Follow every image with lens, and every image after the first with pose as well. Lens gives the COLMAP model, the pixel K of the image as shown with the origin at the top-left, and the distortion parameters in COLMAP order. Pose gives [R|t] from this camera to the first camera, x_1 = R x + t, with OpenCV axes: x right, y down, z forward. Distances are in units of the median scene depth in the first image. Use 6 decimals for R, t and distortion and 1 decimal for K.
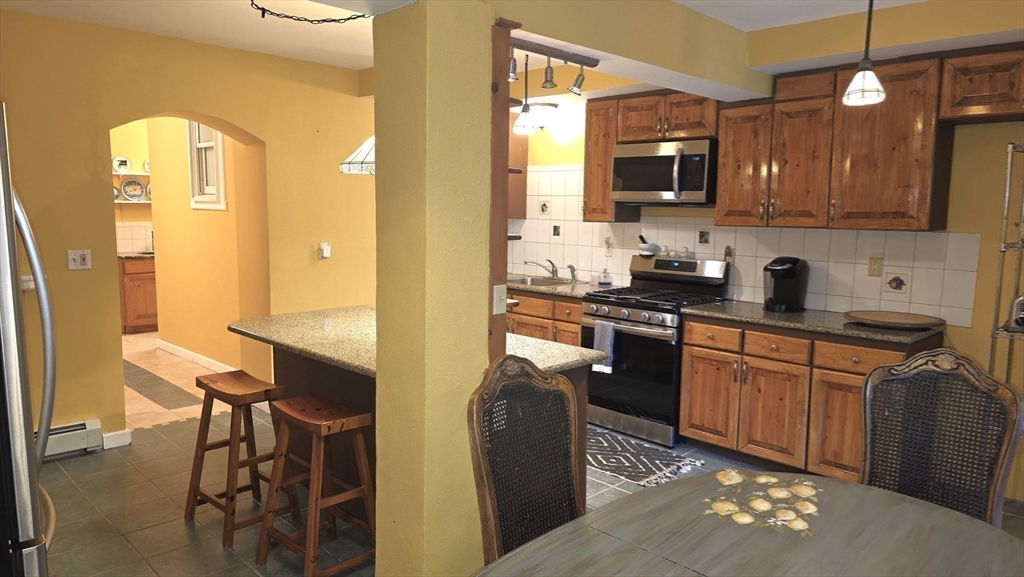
lens RADIAL K [[691.5, 0, 512.0], [0, 691.5, 288.5], [0, 0, 1]] dist [0.059819, -0.000092]
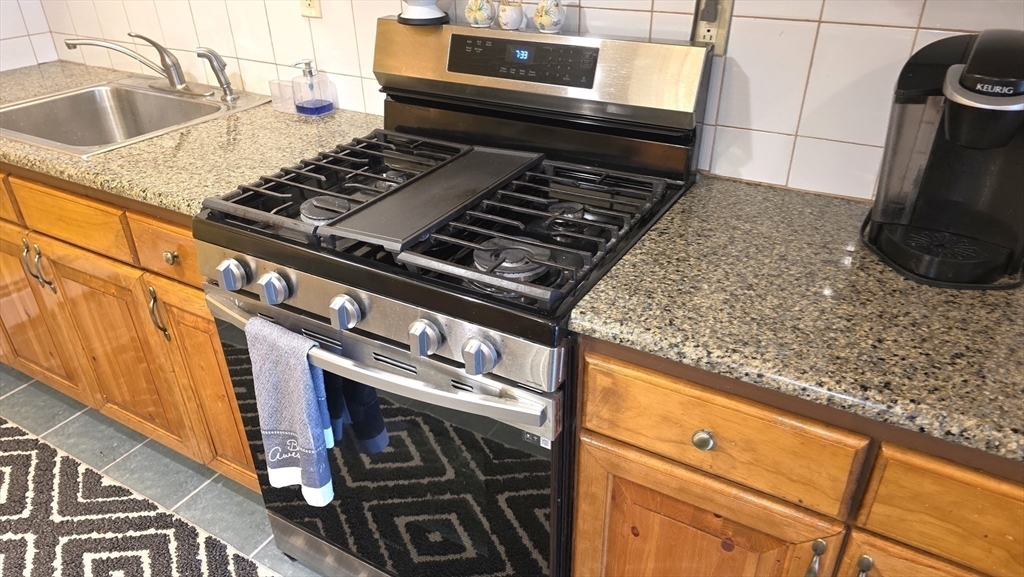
lens RADIAL K [[691.5, 0, 512.0], [0, 691.5, 288.5], [0, 0, 1]] dist [0.059819, -0.000092]
pose [[0.965659, -0.154944, 0.208553, 0.163639], [0.060910, 0.915349, 0.398027, -0.064370], [-0.252571, -0.371656, 0.893353, 0.736915]]
